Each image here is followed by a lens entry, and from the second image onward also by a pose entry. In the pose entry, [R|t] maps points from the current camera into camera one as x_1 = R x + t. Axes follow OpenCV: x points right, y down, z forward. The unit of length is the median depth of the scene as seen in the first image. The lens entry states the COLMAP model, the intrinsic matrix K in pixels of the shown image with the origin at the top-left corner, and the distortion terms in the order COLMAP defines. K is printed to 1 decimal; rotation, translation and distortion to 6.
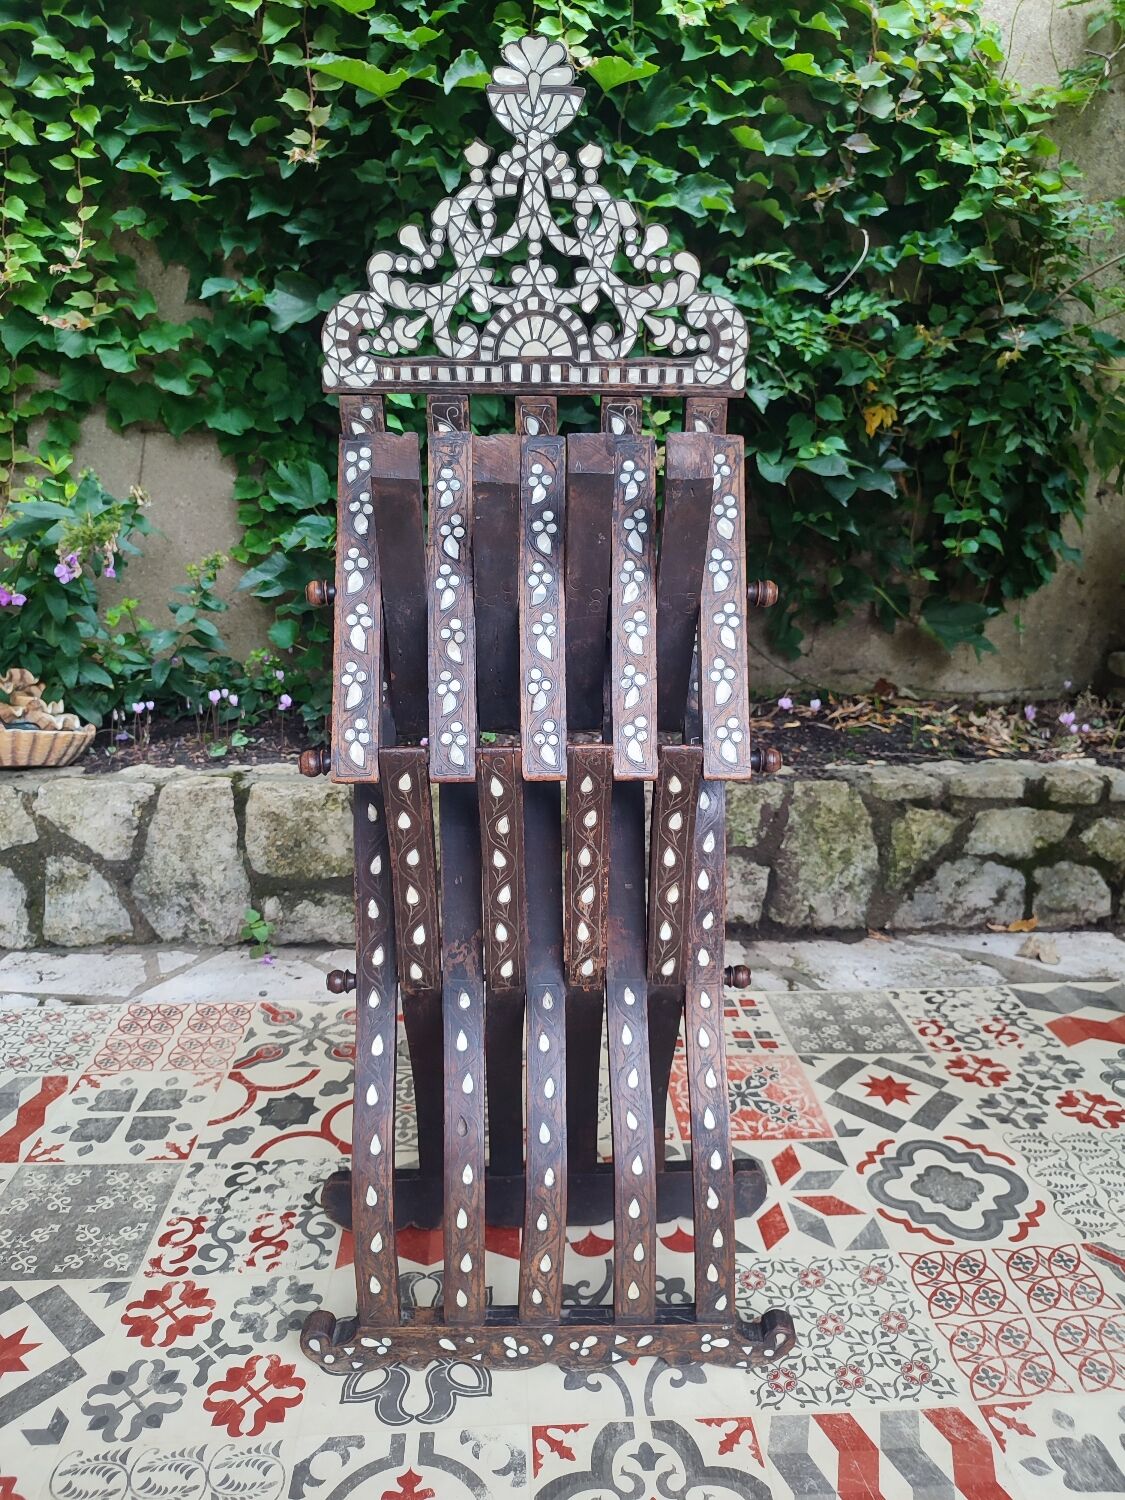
lens RADIAL K [[1082.1, 0, 561.1], [0, 1082.1, 746.7], [0, 0, 1]] dist [0.009280, -0.010983]
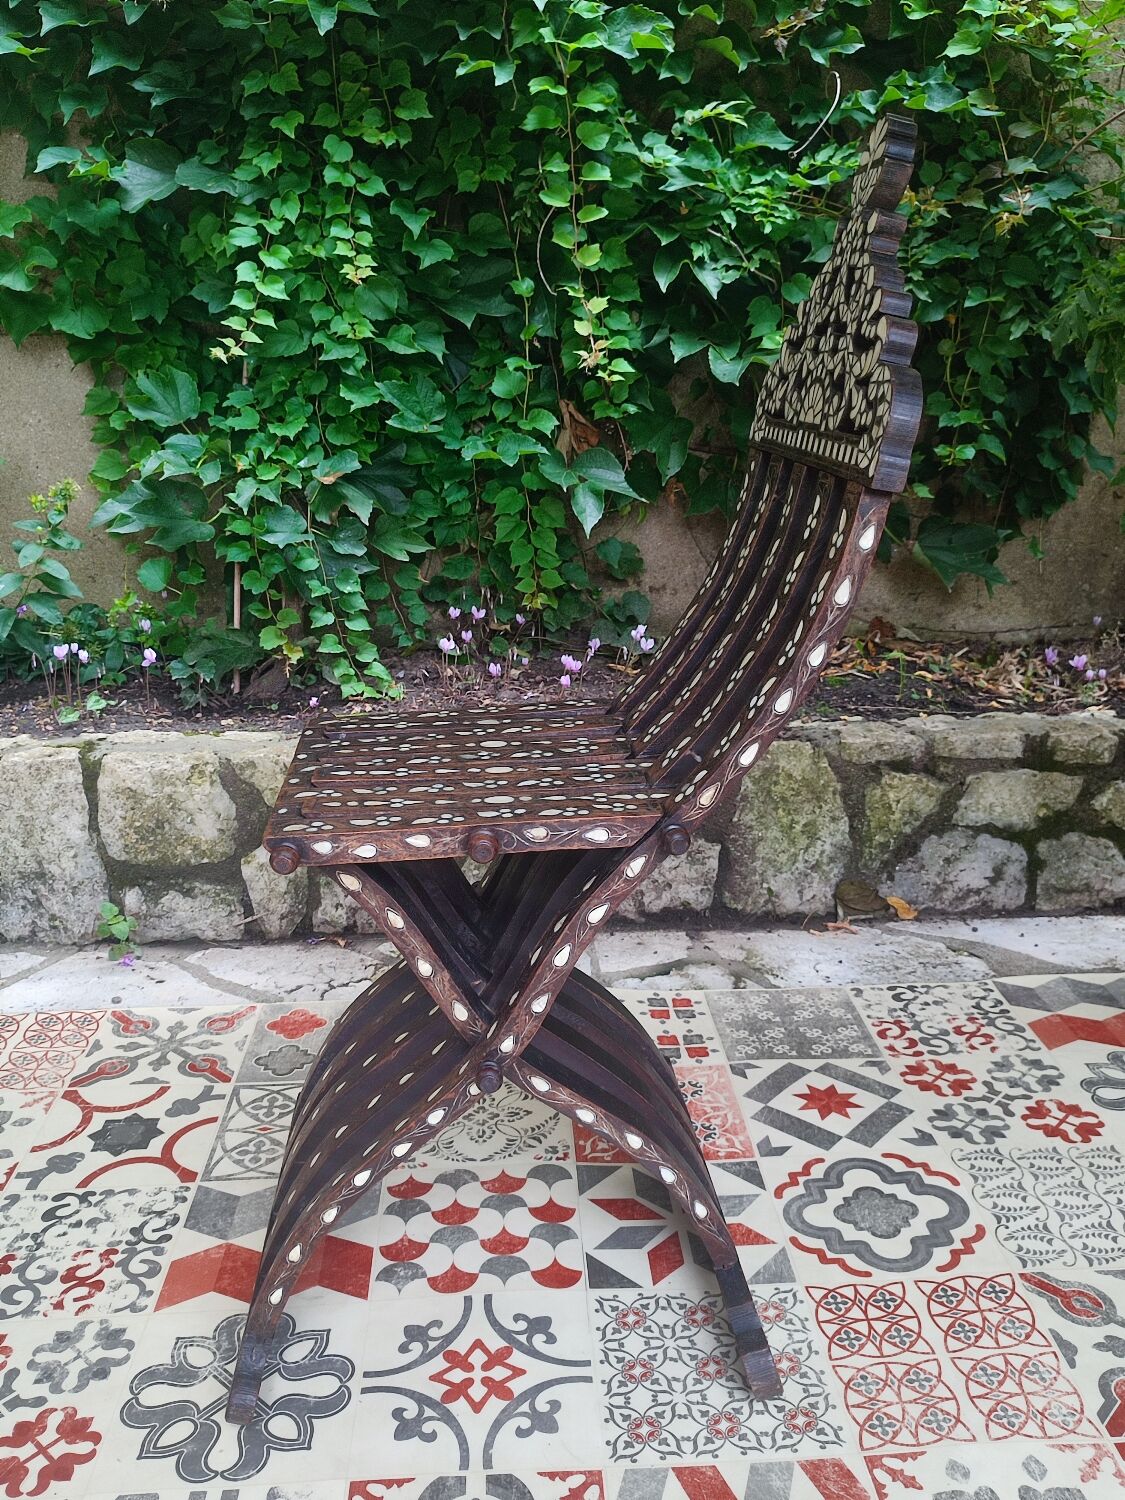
lens RADIAL K [[1307.3, 0, 559.5], [0, 1307.3, 748.3], [0, 0, 1]] dist [0.016247, -0.019635]
pose [[0.999804, -0.015307, -0.012526, 0.107536], [0.015748, 0.999232, 0.035889, -0.002616], [0.011967, -0.036079, 0.999277, -0.025805]]
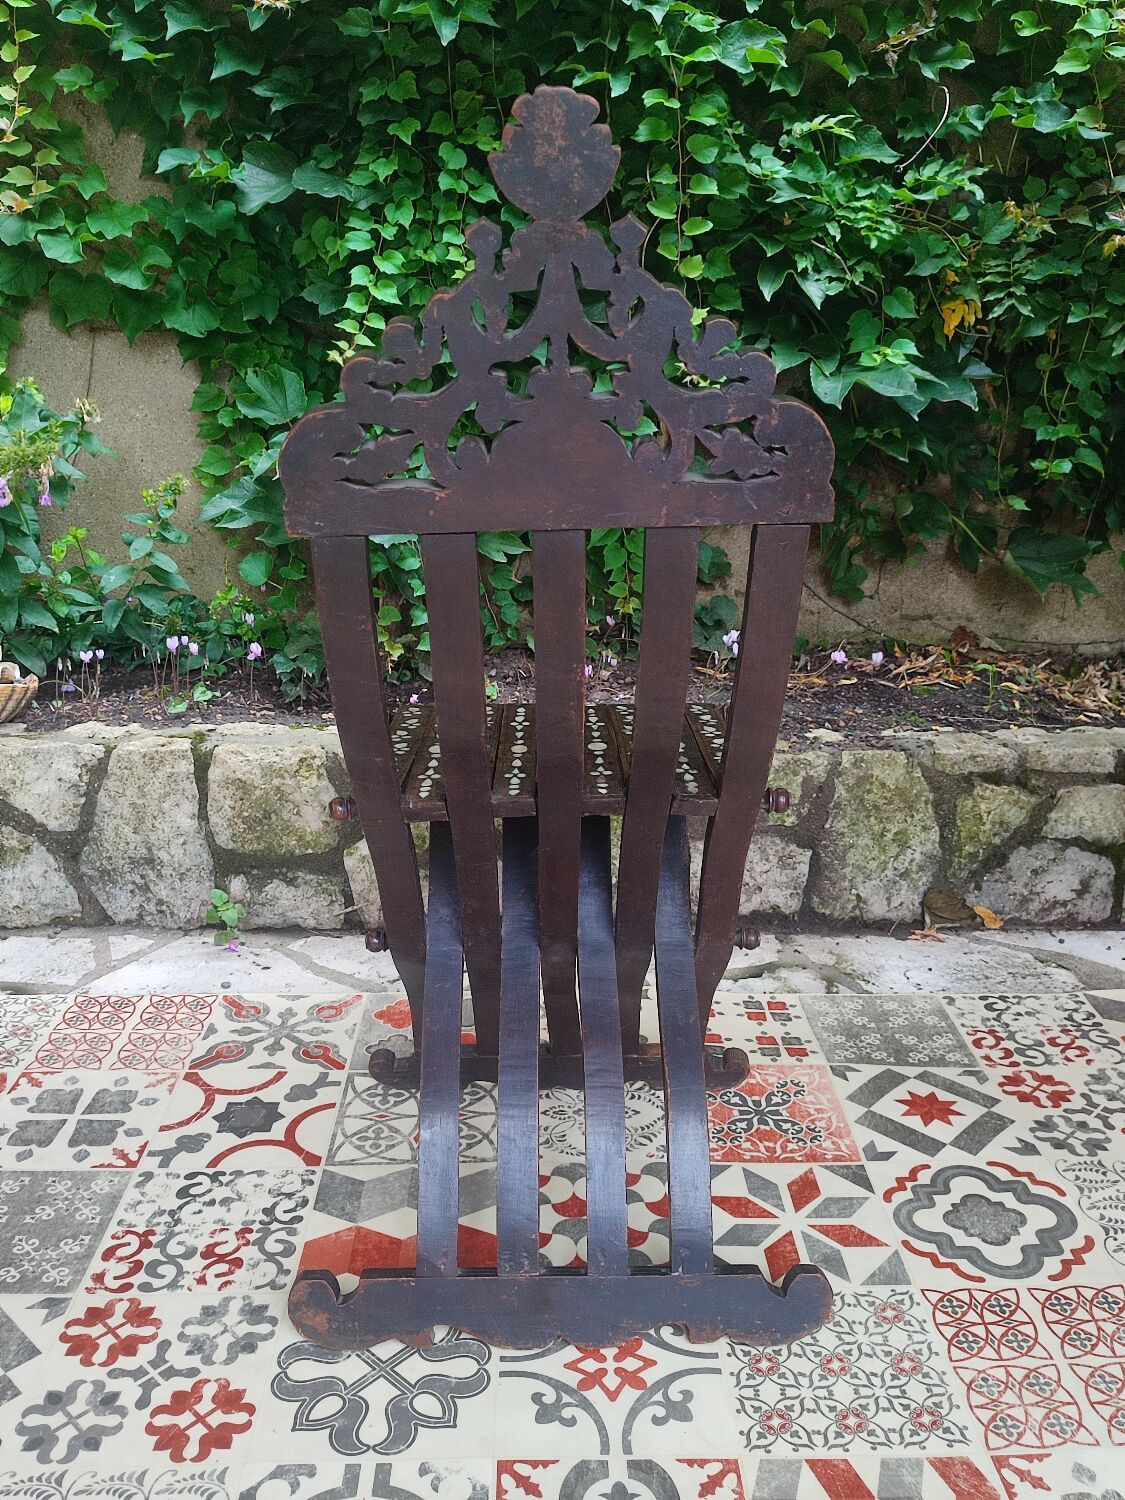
lens RADIAL K [[1305.6, 0, 559.8], [0, 1305.6, 748.1], [0, 0, 1]] dist [0.017172, -0.019080]
pose [[0.999295, 0.012144, -0.035535, 0.037817], [-0.010536, 0.998927, 0.045097, -0.018604], [0.036044, -0.044691, 0.998350, -0.052695]]
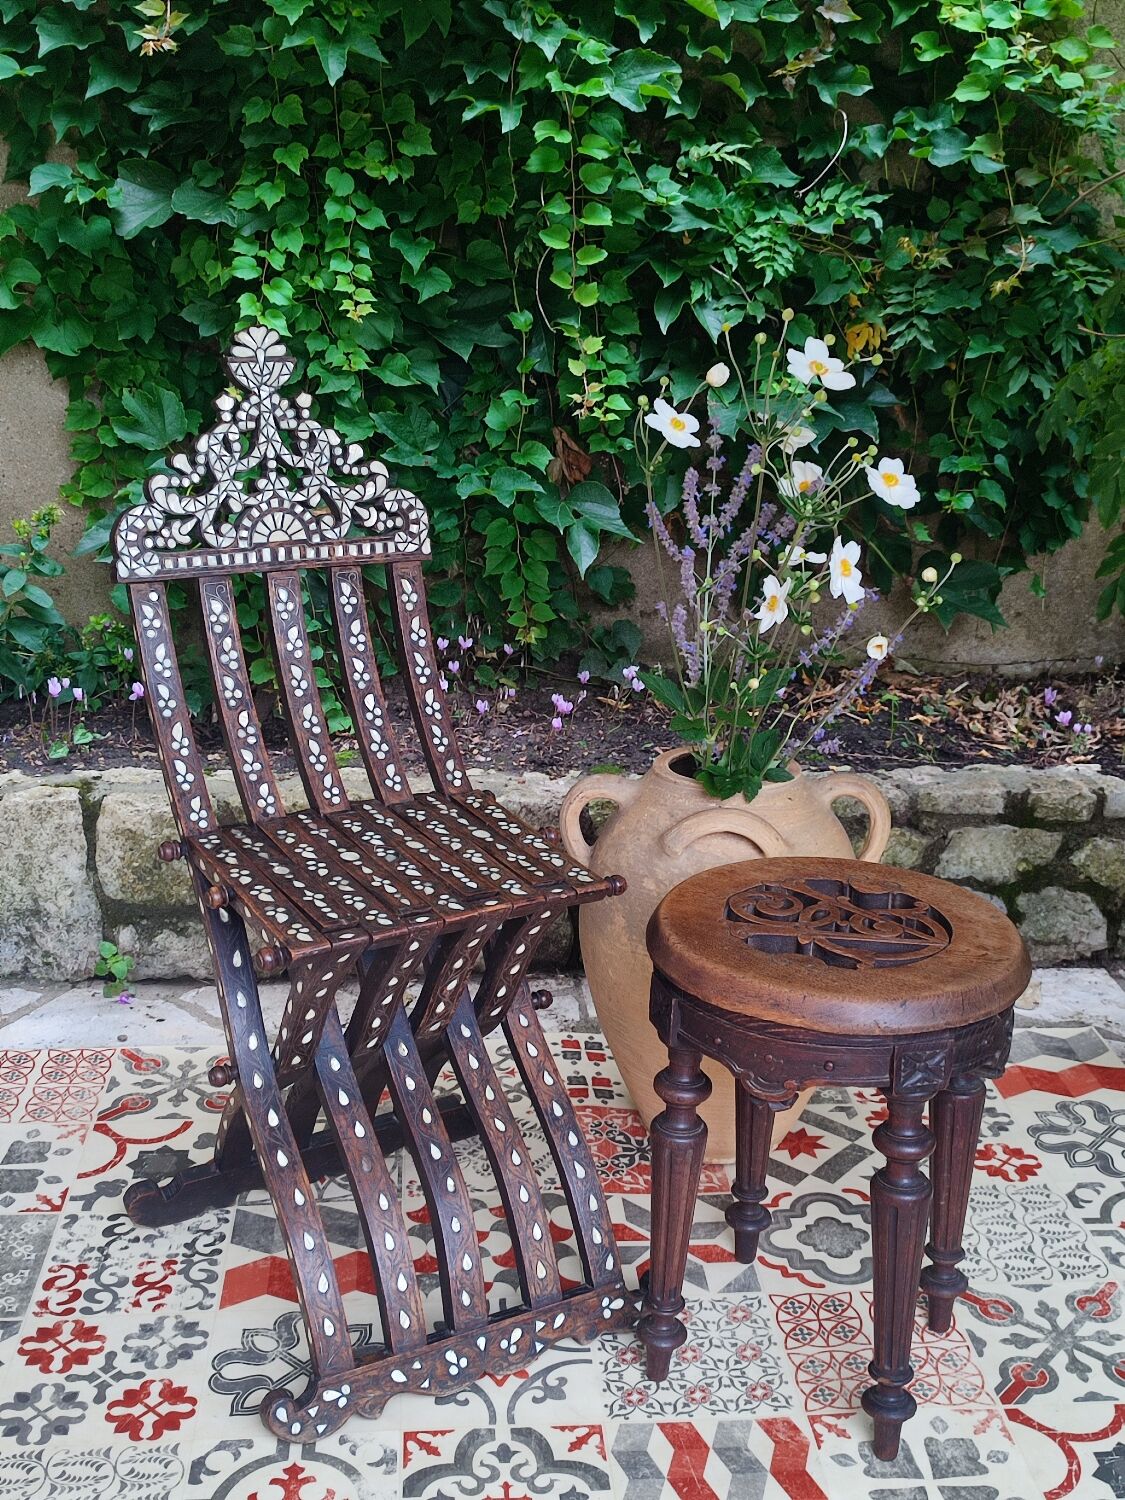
lens RADIAL K [[1728.9, 0, 561.3], [0, 1728.9, 739.6], [0, 0, 1]] dist [0.036581, -0.067674]
pose [[0.999701, 0.006710, 0.023528, 0.057555], [-0.008221, 0.997869, 0.064736, -0.130803], [-0.023043, -0.064910, 0.997625, -0.481731]]
